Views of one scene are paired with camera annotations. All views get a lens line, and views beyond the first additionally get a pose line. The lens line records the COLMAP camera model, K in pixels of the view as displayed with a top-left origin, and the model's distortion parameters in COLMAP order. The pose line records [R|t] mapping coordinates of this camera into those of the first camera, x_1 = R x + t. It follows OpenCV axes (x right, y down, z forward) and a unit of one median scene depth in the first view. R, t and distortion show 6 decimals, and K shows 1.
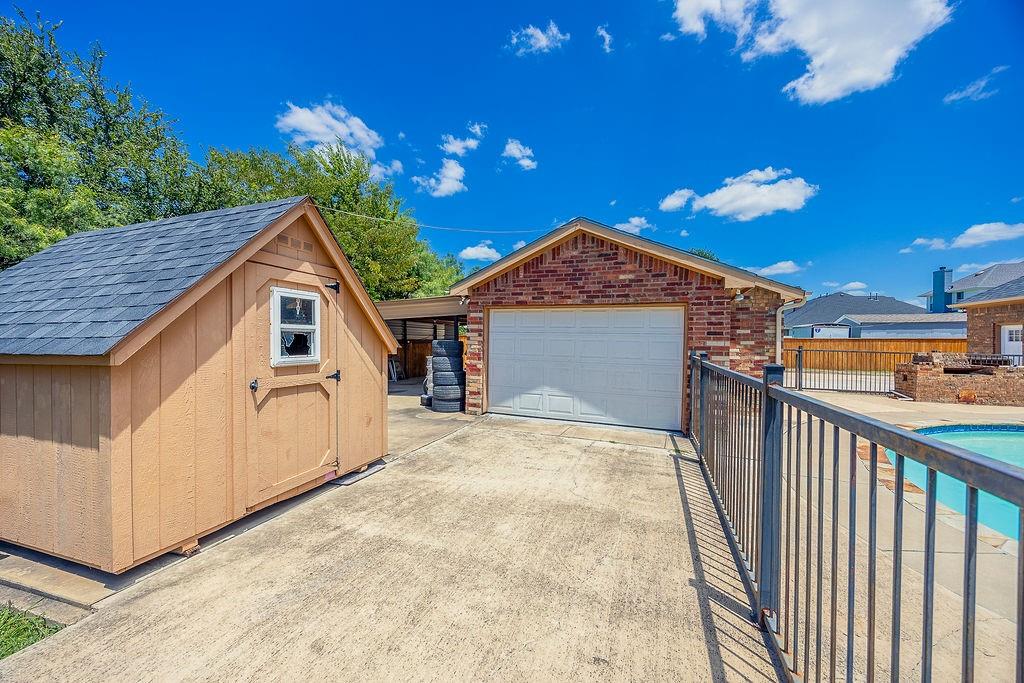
lens RADIAL K [[385.9, 0, 510.4], [0, 385.9, 340.1], [0, 0, 1]] dist [-0.007238, -0.000164]
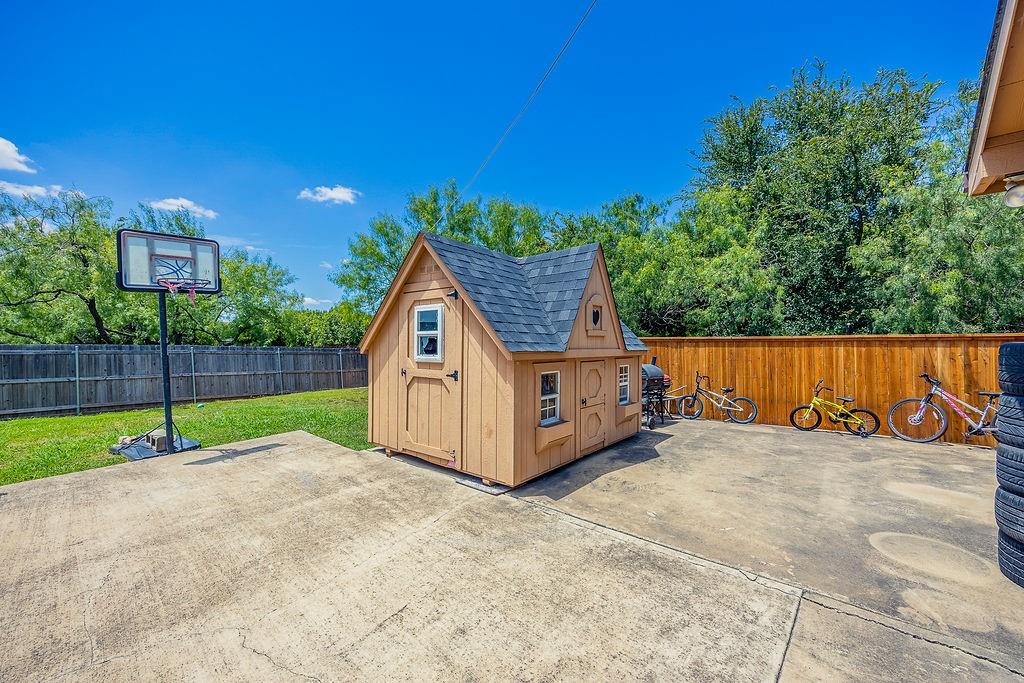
lens RADIAL K [[385.9, 0, 506.5], [0, 385.9, 342.5], [0, 0, 1]] dist [-0.007238, -0.000164]
pose [[-0.344275, -0.004724, -0.938857, 0.483985], [0.001807, 0.999982, -0.005694, 0.005468], [0.938867, -0.003657, -0.344260, 1.404025]]
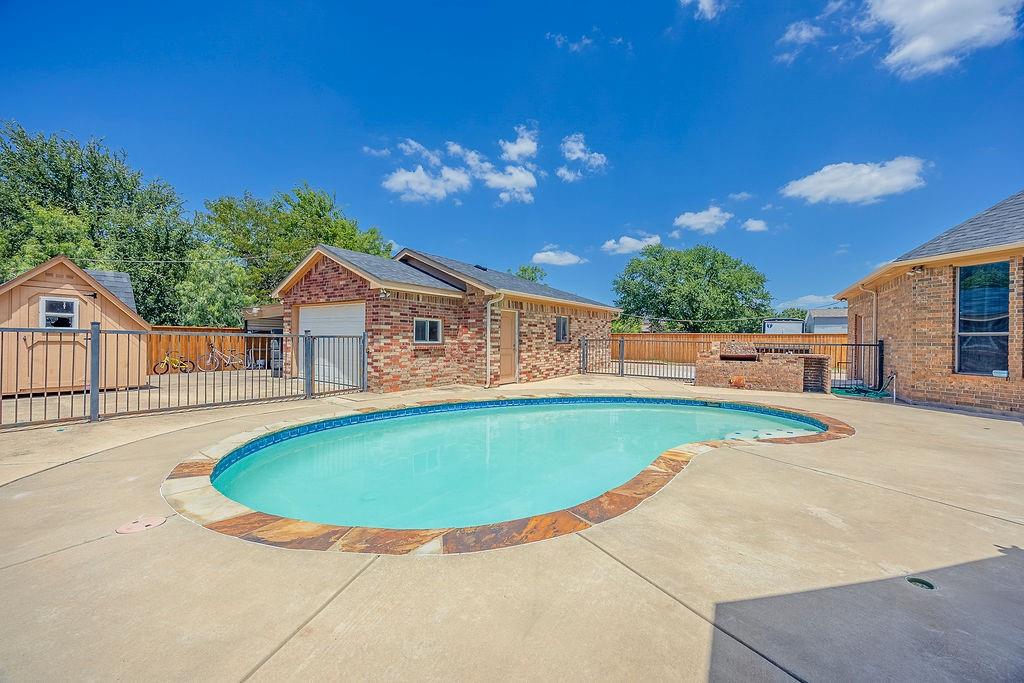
lens RADIAL K [[385.9, 0, 509.0], [0, 385.9, 342.3], [0, 0, 1]] dist [-0.007238, -0.000164]
pose [[0.979080, 0.004341, -0.203432, 1.954584], [-0.003852, 0.999989, 0.002800, 0.089649], [0.203441, -0.001958, 0.979085, -0.492235]]
